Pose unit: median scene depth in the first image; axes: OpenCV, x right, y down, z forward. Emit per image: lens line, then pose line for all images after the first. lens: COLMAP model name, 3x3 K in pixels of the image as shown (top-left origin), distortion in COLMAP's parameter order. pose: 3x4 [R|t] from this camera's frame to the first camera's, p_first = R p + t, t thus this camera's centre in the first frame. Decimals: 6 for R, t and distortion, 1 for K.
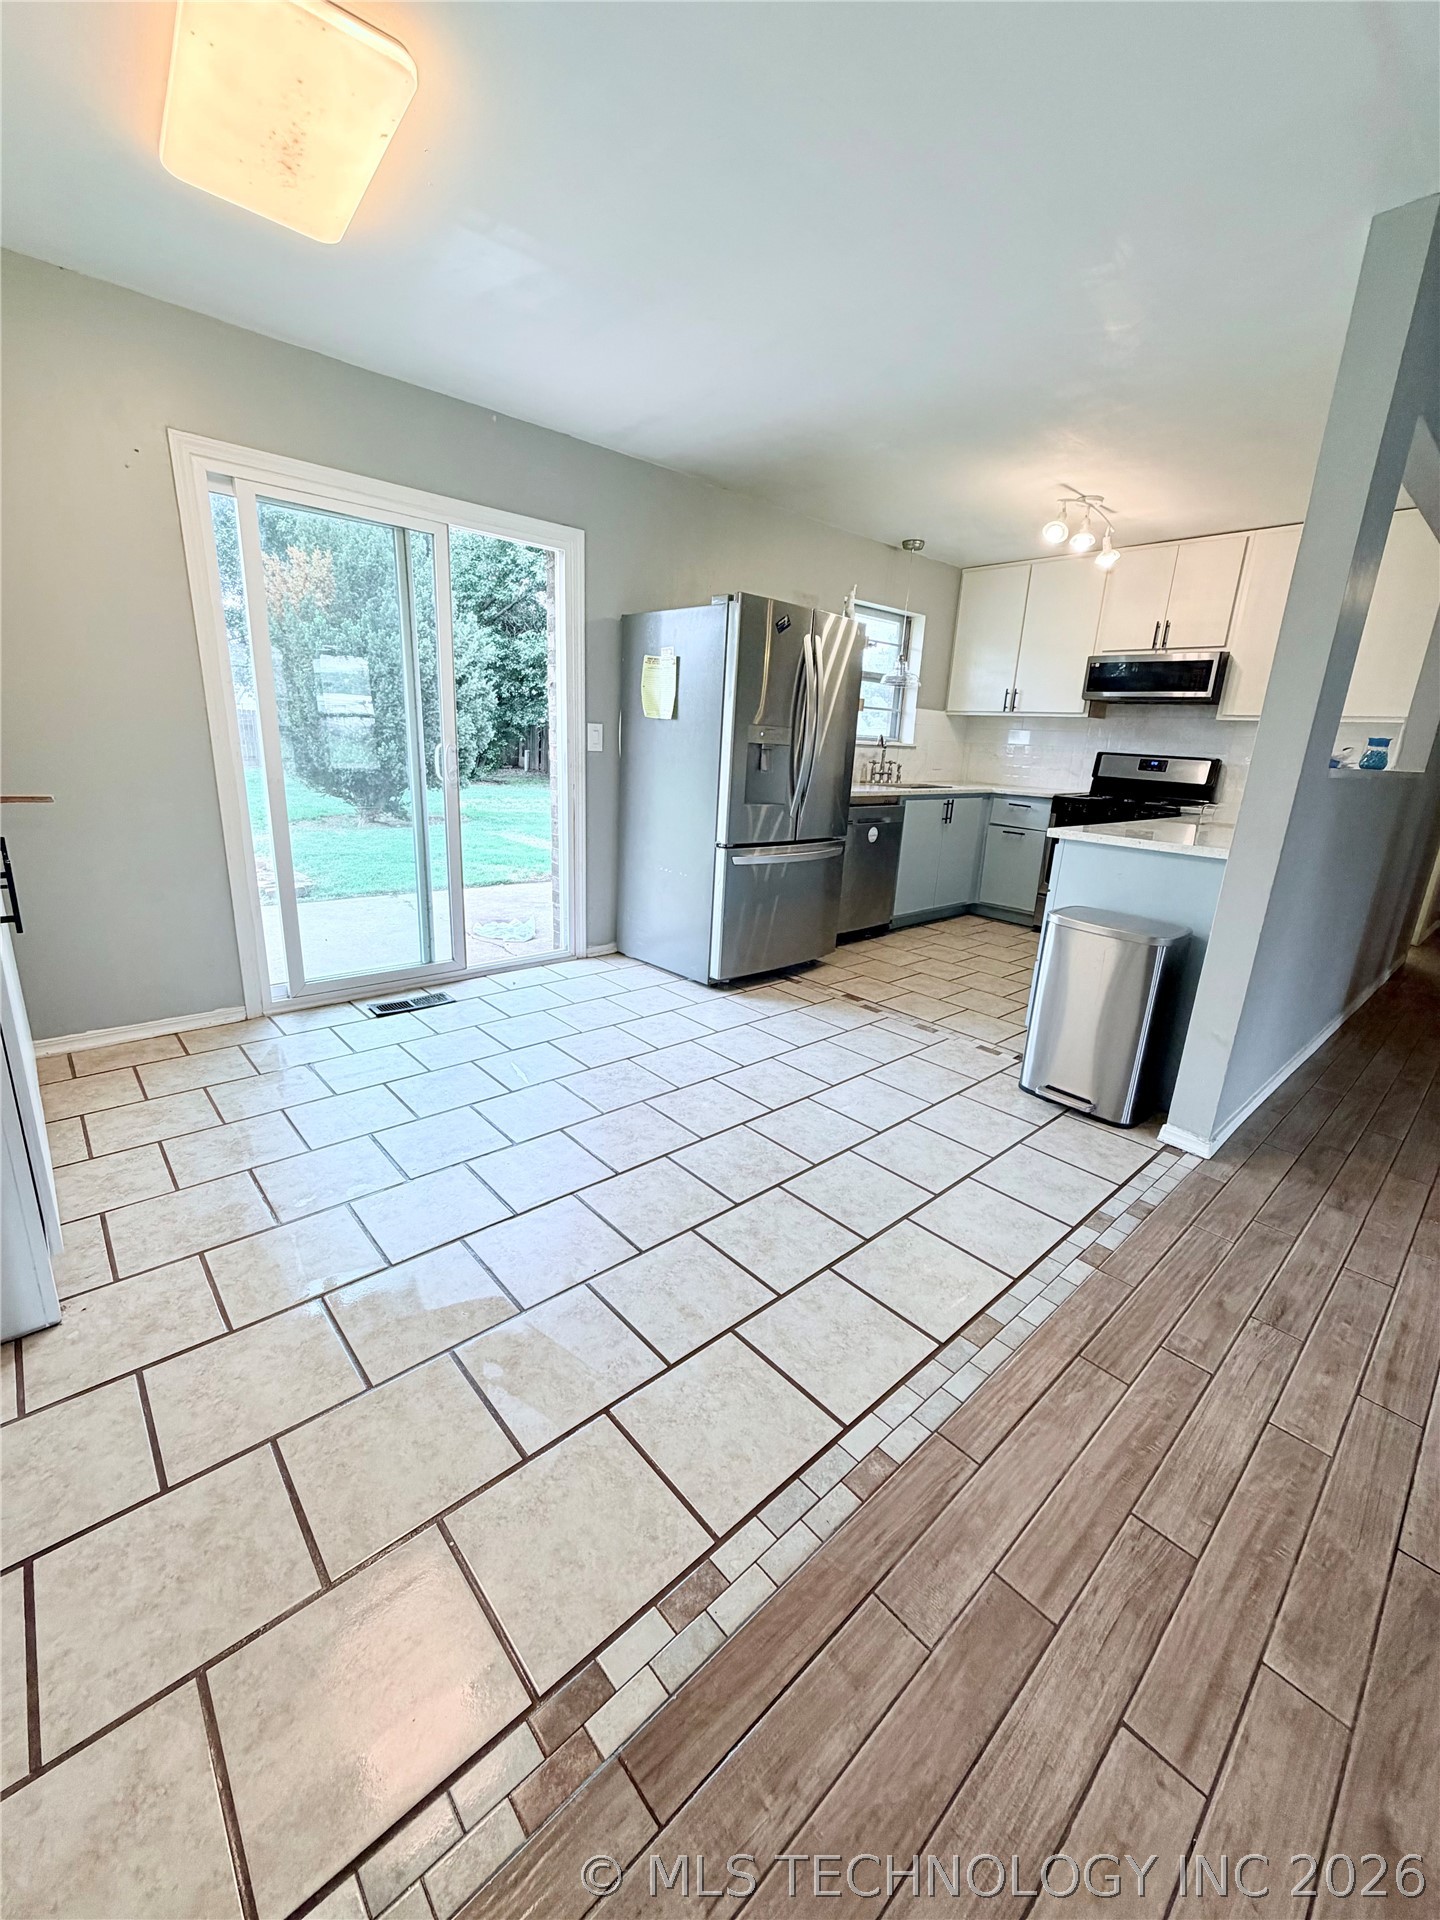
lens RADIAL K [[768.9, 0, 720.0], [0, 768.9, 960.0], [0, 0, 1]] dist [0.000782, 0.000053]
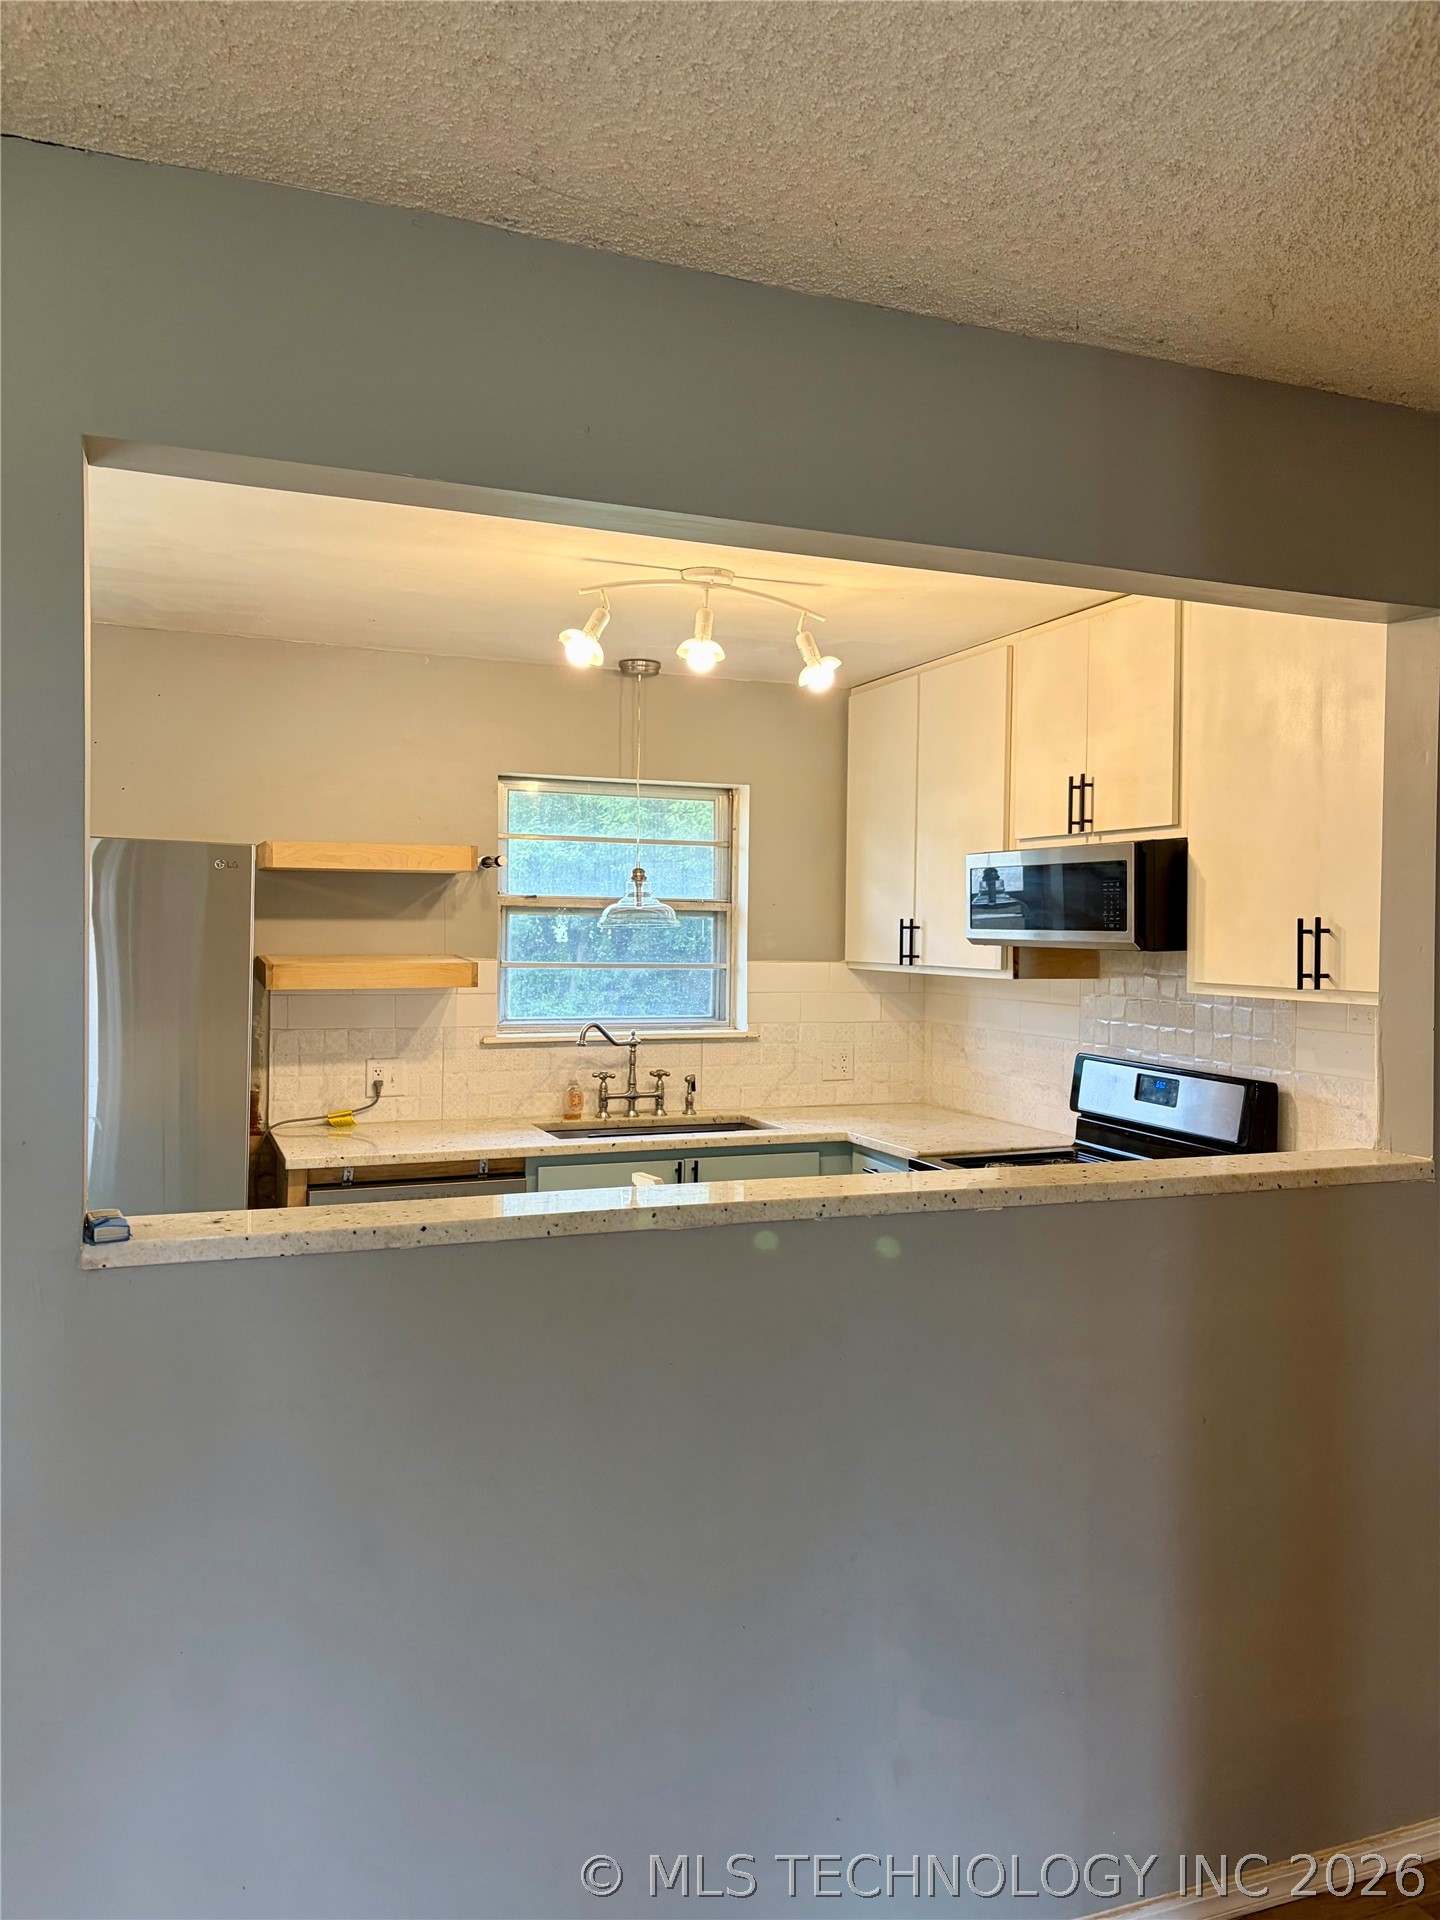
lens RADIAL K [[1424.7, 0, 720.0], [0, 1424.7, 960.0], [0, 0, 1]] dist [0.000265, 0.000130]
pose [[0.935586, -0.027870, -0.351997, 0.572087], [-0.066900, 0.964833, -0.254207, -0.101781], [0.346703, 0.261381, 0.900820, 0.192765]]
